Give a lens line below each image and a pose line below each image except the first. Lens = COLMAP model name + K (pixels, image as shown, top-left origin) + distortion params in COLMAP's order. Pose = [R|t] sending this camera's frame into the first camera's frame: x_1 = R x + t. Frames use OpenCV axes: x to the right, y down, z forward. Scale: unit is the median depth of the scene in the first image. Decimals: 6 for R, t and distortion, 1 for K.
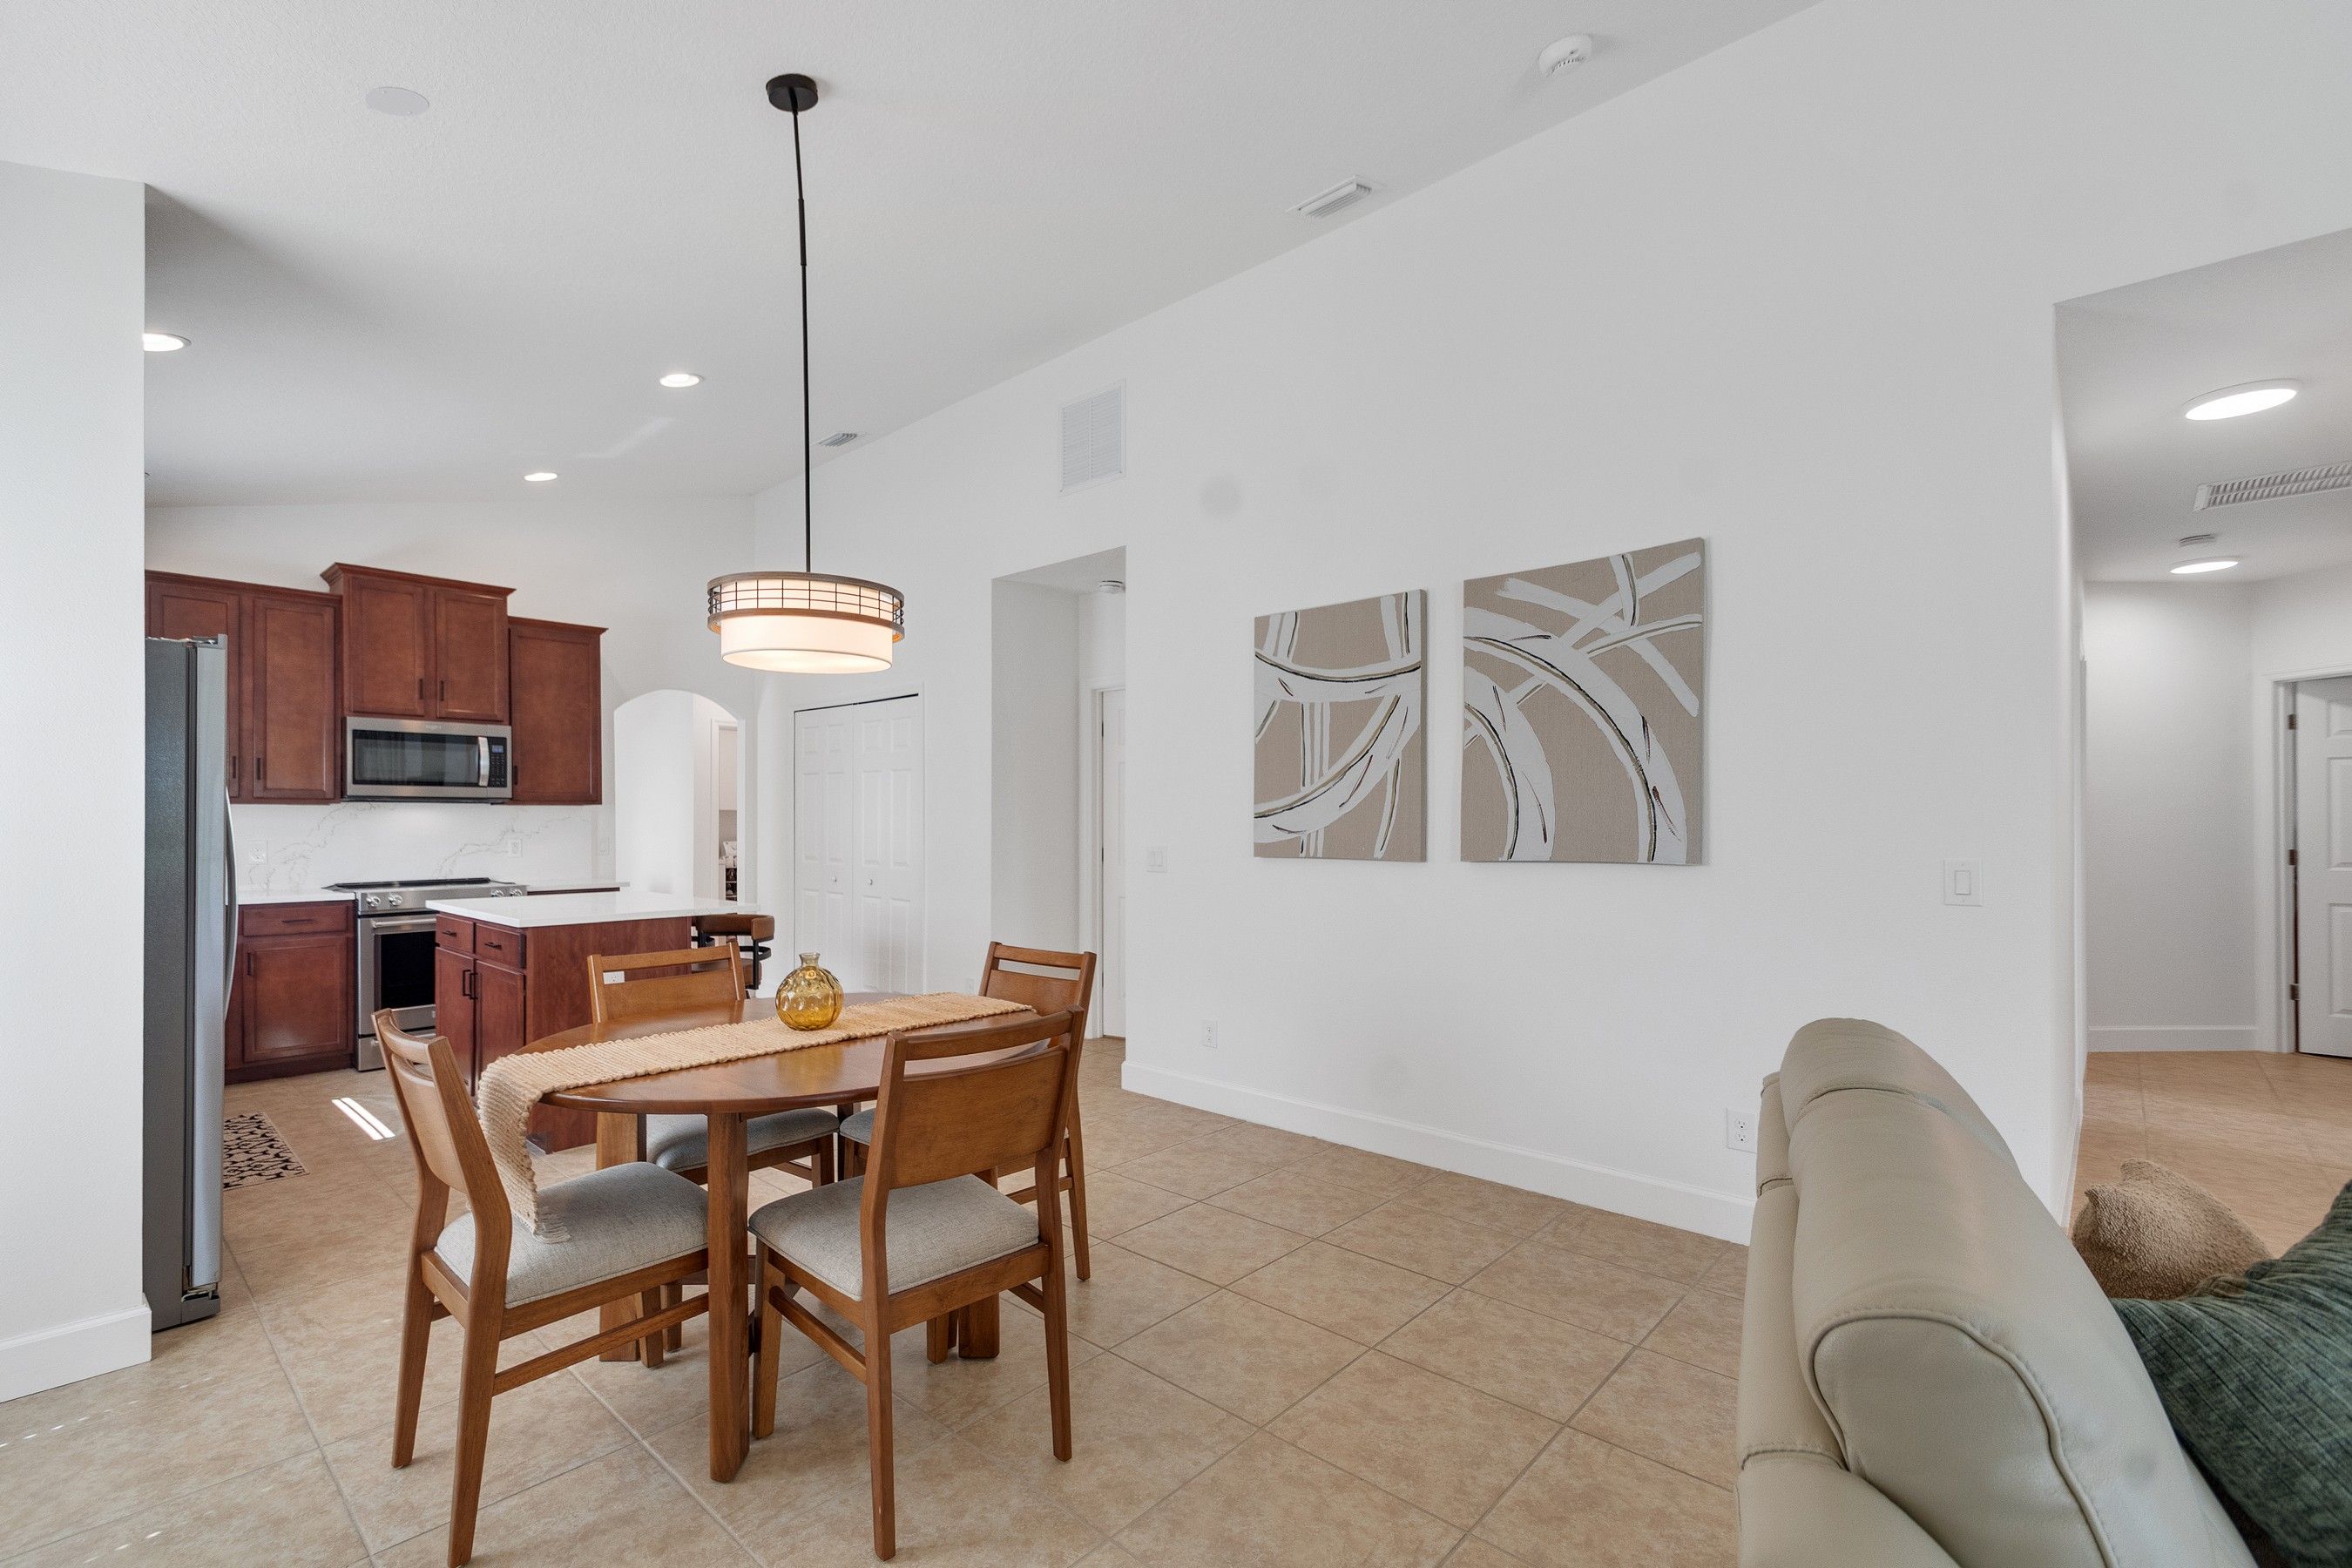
lens RADIAL K [[1026.7, 0, 1105.2], [0, 1026.7, 826.9], [0, 0, 1]] dist [0.009216, 0.000035]
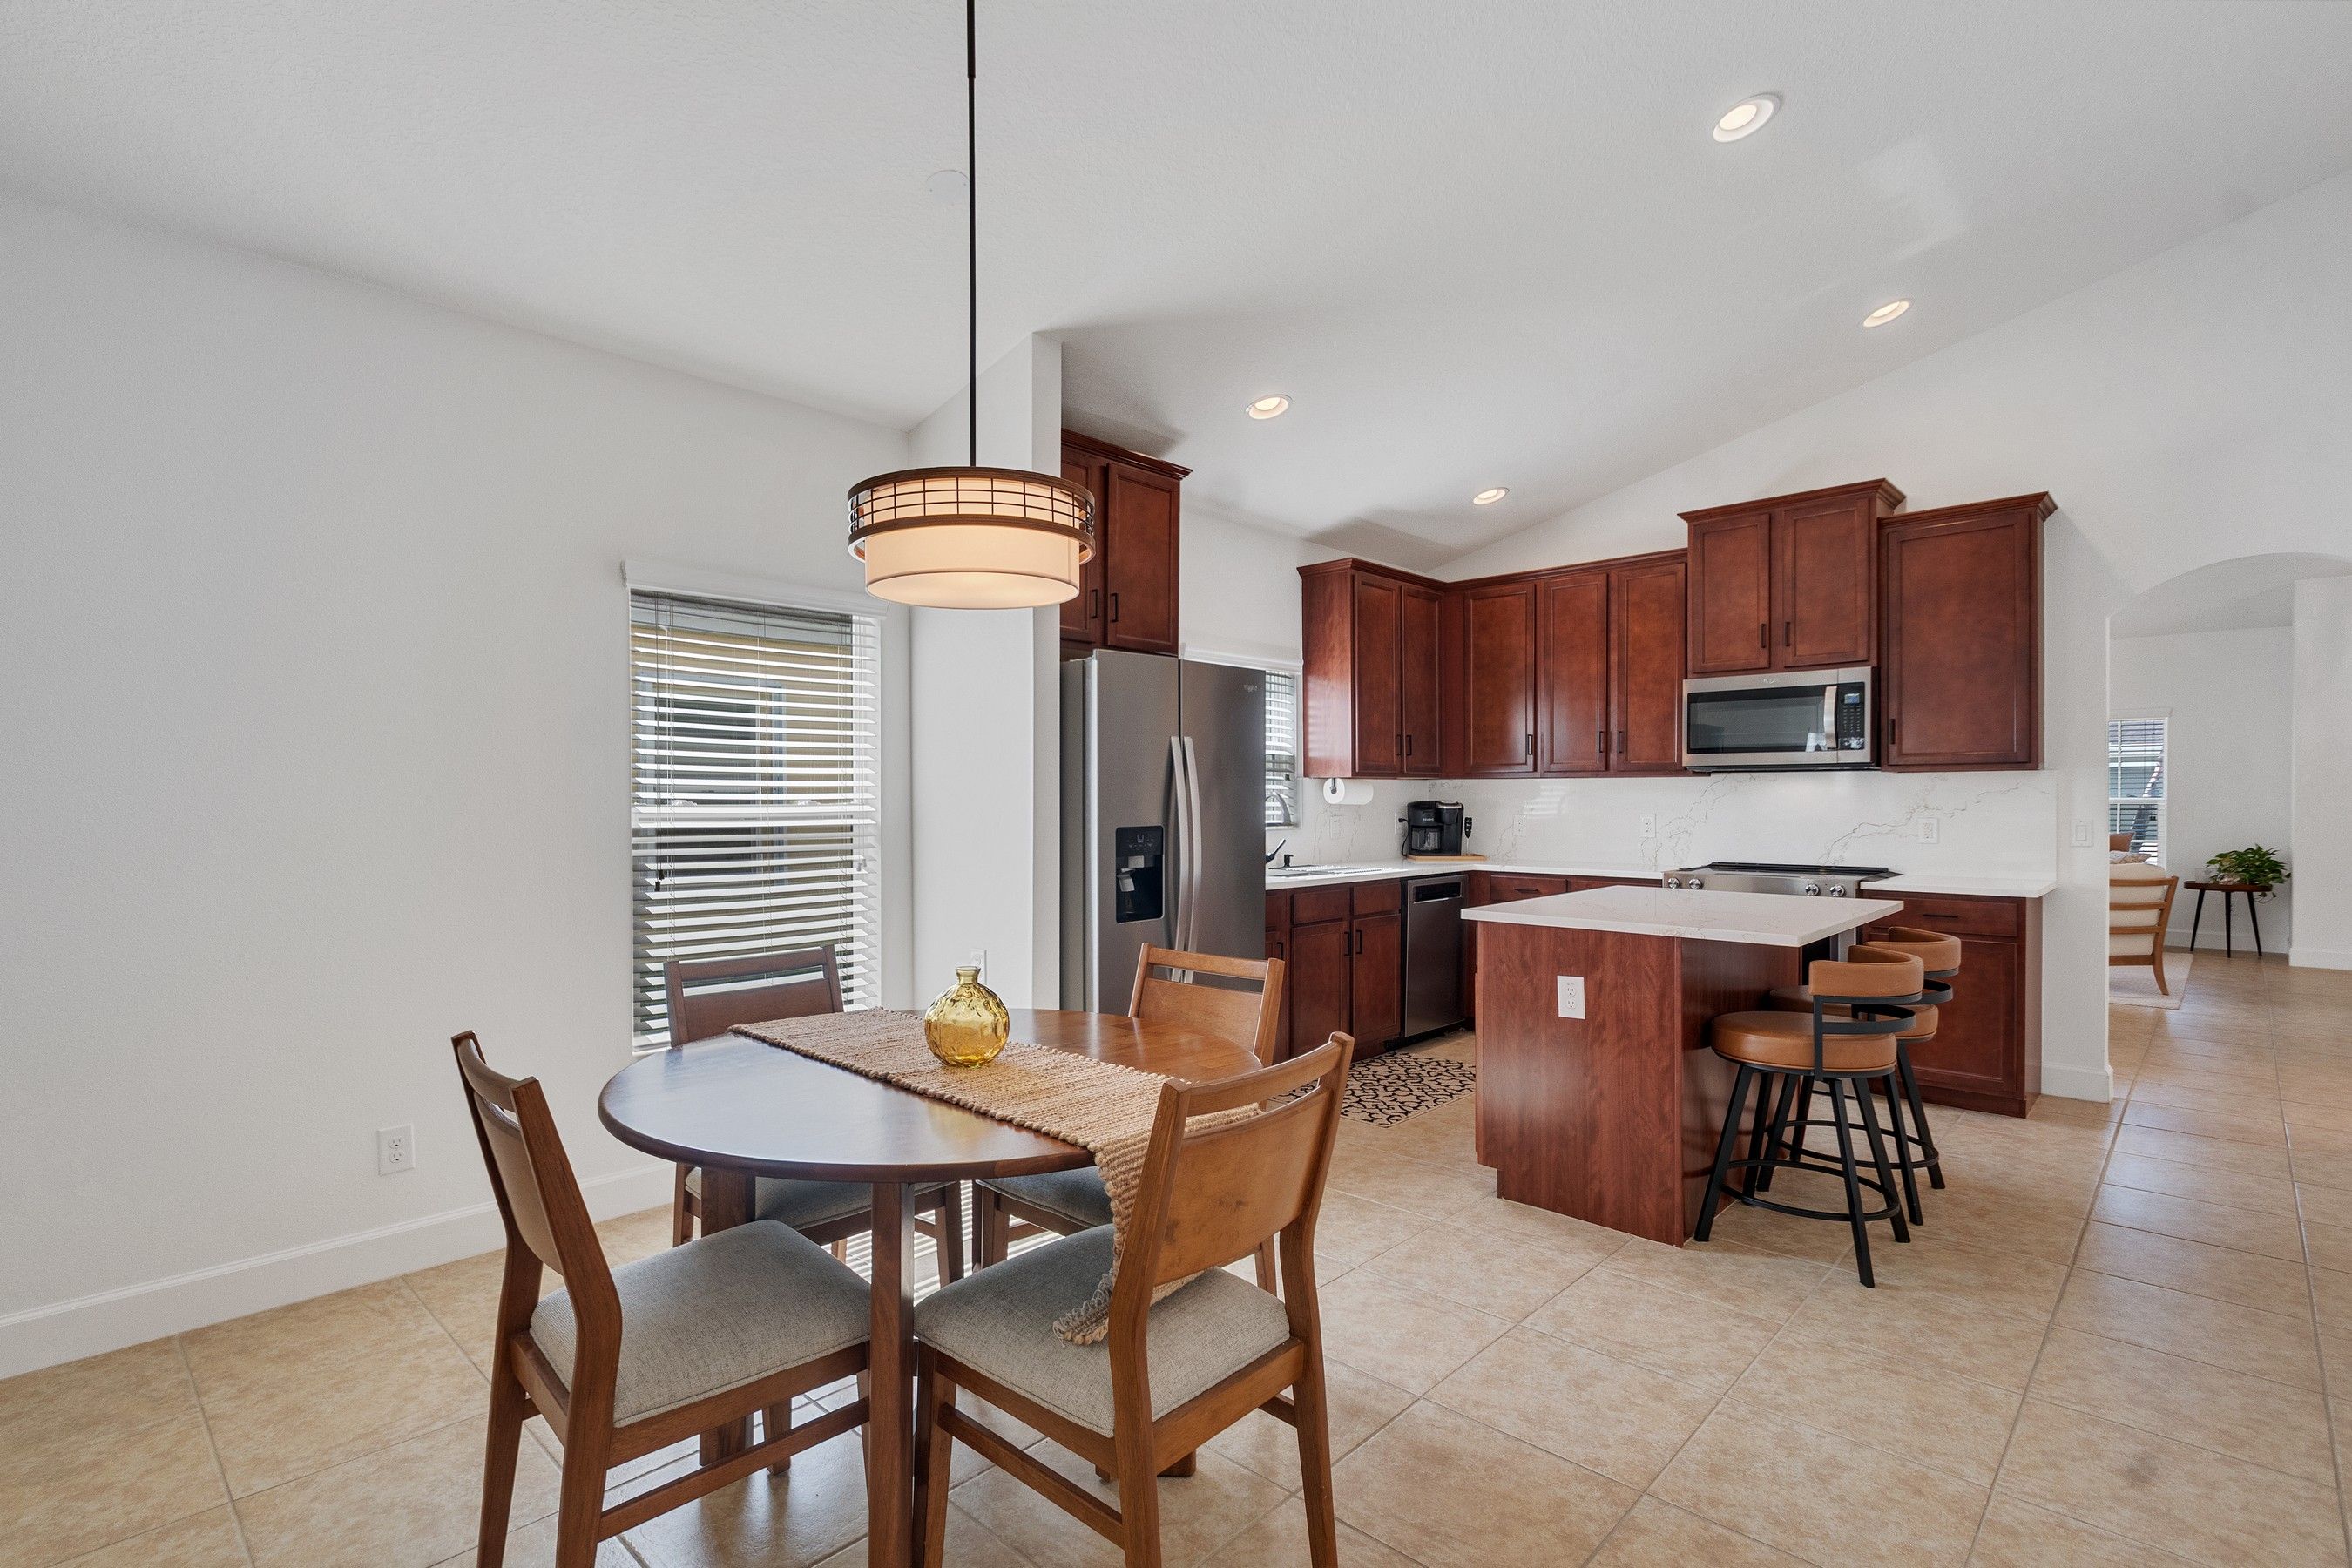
lens RADIAL K [[1110.9, 0, 1164.5], [0, 1110.9, 801.7], [0, 0, 1]] dist [0.010582, -0.003276]
pose [[-0.000221, 0.006868, -0.999976, 0.240230], [-0.004108, 0.999968, 0.006868, -0.003545], [0.999992, 0.004110, -0.000193, 0.510492]]
